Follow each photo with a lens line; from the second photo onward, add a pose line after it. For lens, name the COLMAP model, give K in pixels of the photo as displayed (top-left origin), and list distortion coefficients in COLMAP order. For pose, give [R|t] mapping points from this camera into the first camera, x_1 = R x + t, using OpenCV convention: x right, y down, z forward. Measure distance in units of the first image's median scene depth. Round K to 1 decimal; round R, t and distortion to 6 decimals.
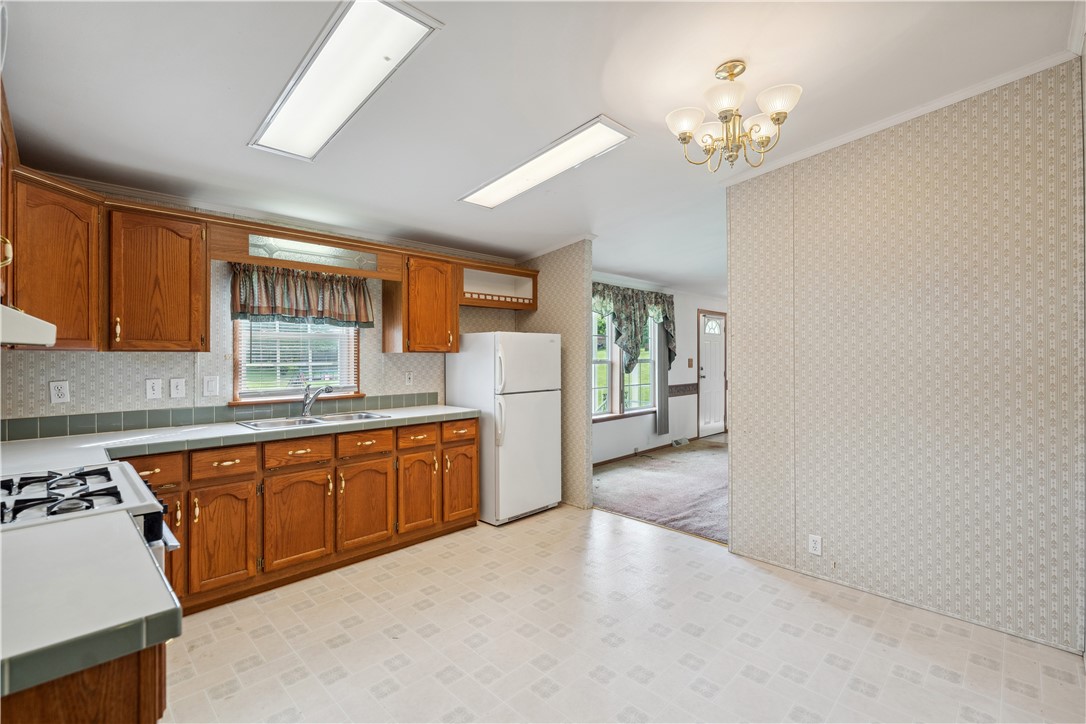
lens RADIAL K [[480.2, 0, 544.6], [0, 480.2, 358.6], [0, 0, 1]] dist [0.001095, -0.000207]
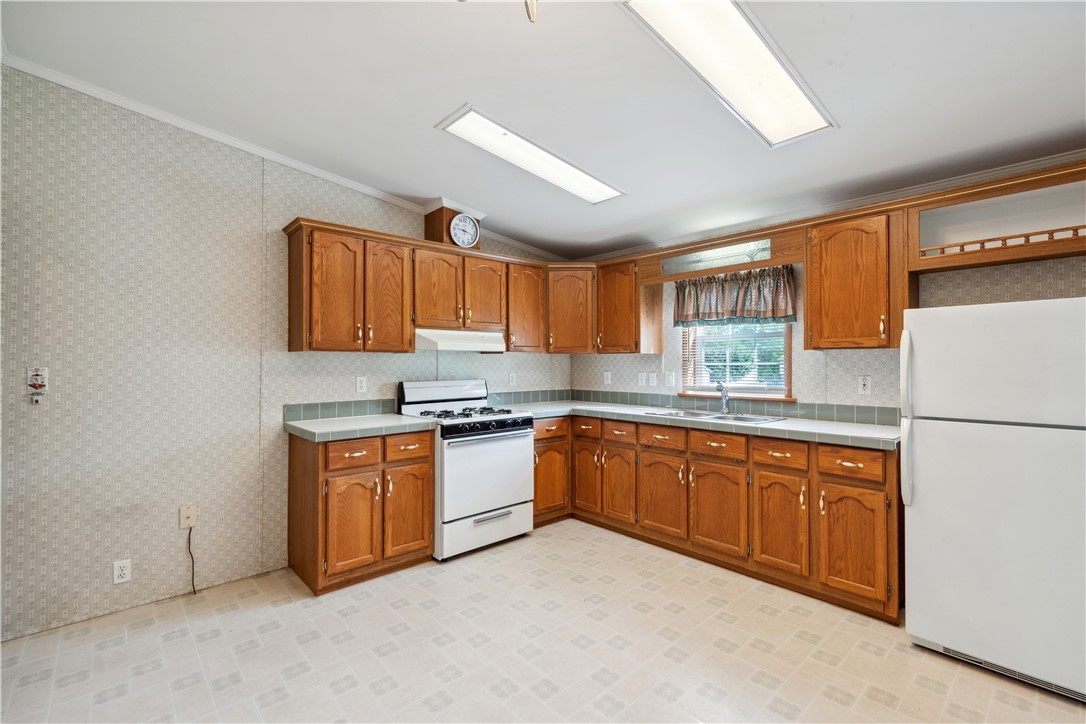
lens RADIAL K [[480.2, 0, 544.6], [0, 480.2, 358.6], [0, 0, 1]] dist [0.001095, -0.000207]
pose [[-0.049972, -0.007532, -0.998722, 0.325017], [-0.005619, 0.999958, -0.007260, 0.006250], [0.998735, 0.005249, -0.050012, 0.372407]]
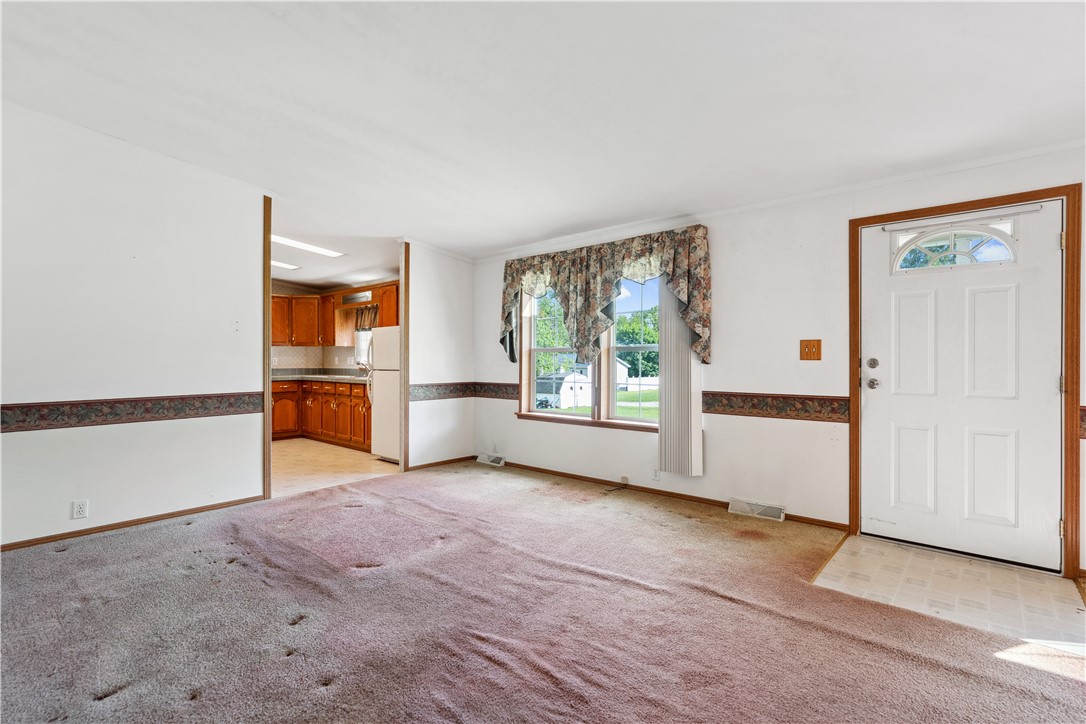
lens RADIAL K [[504.7, 0, 546.8], [0, 504.7, 363.4], [0, 0, 1]] dist [0.003533, -0.000120]
pose [[0.060222, 0.006555, -0.998163, 0.962606], [-0.005706, 0.999964, 0.006222, 0.026270], [0.998169, 0.005321, 0.060258, 0.919624]]
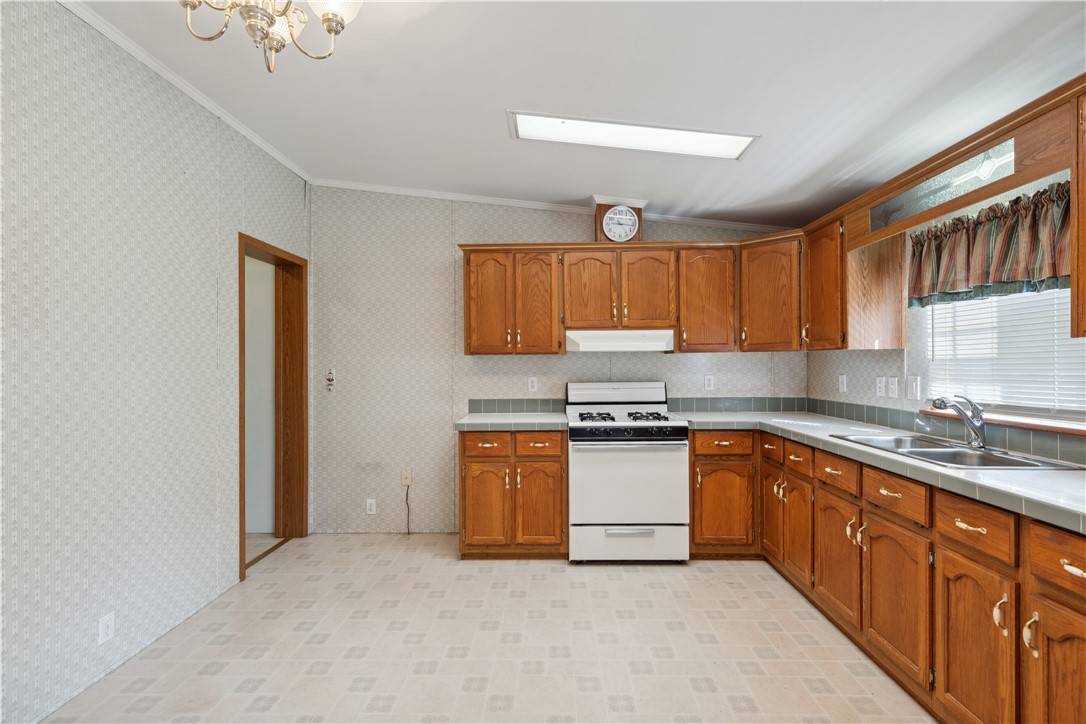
lens RADIAL K [[504.7, 0, 546.8], [0, 504.7, 363.4], [0, 0, 1]] dist [0.003533, -0.000120]
pose [[-0.723269, 0.005498, -0.690544, 0.204294], [0.002677, 0.999983, 0.005158, 0.003708], [0.690561, 0.001882, -0.723272, 0.616282]]
